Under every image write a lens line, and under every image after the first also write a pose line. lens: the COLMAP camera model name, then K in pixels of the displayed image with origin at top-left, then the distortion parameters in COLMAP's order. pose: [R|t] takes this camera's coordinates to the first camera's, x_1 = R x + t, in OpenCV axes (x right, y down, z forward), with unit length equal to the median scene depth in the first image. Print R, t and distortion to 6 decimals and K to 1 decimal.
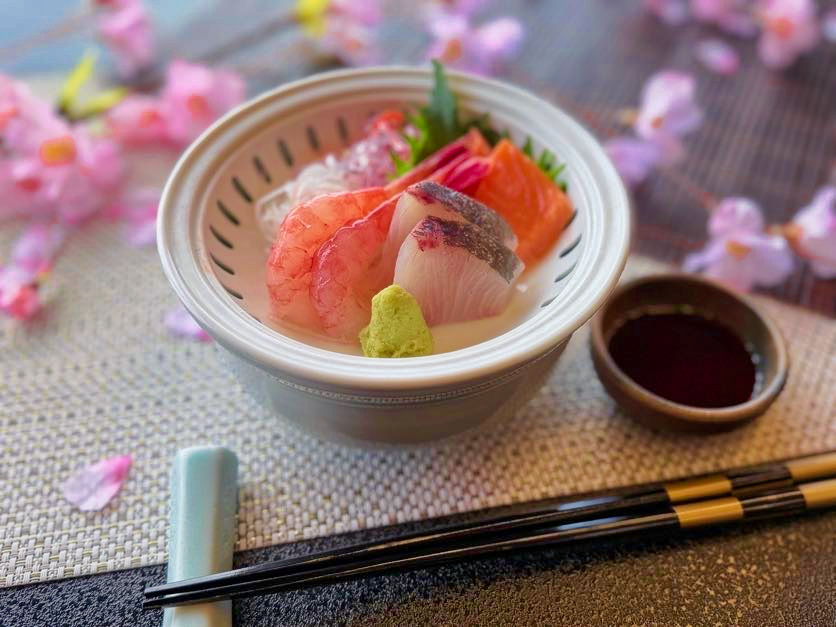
lens RADIAL K [[789.3, 0, 418.0], [0, 789.3, 313.5], [0, 0, 1]] dist [0.200032, -0.536790]
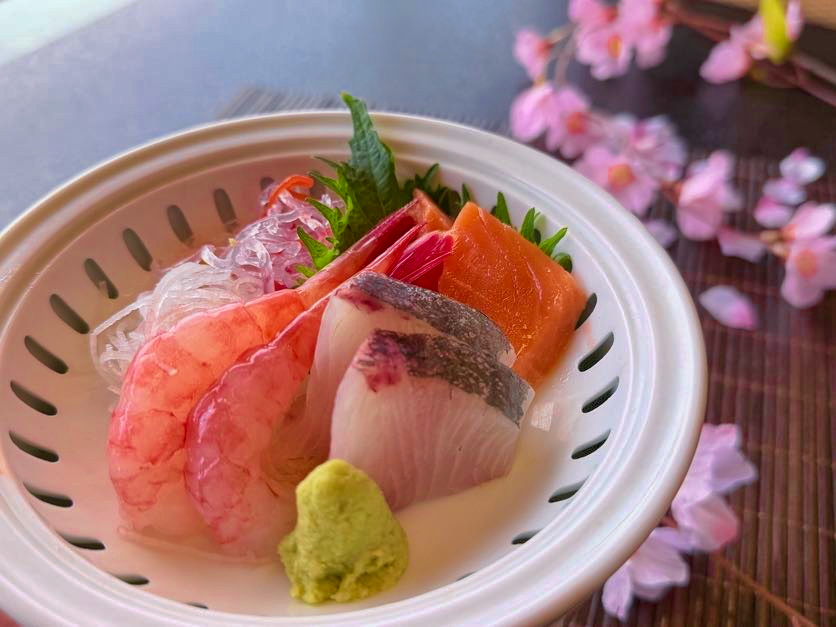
lens RADIAL K [[789.3, 0, 418.0], [0, 789.3, 313.5], [0, 0, 1]] dist [0.200032, -0.536790]
pose [[0.988087, -0.101620, 0.115571, -0.023896], [0.111288, 0.990521, -0.080521, -0.082795], [-0.106292, 0.092424, 0.990030, 0.387554]]
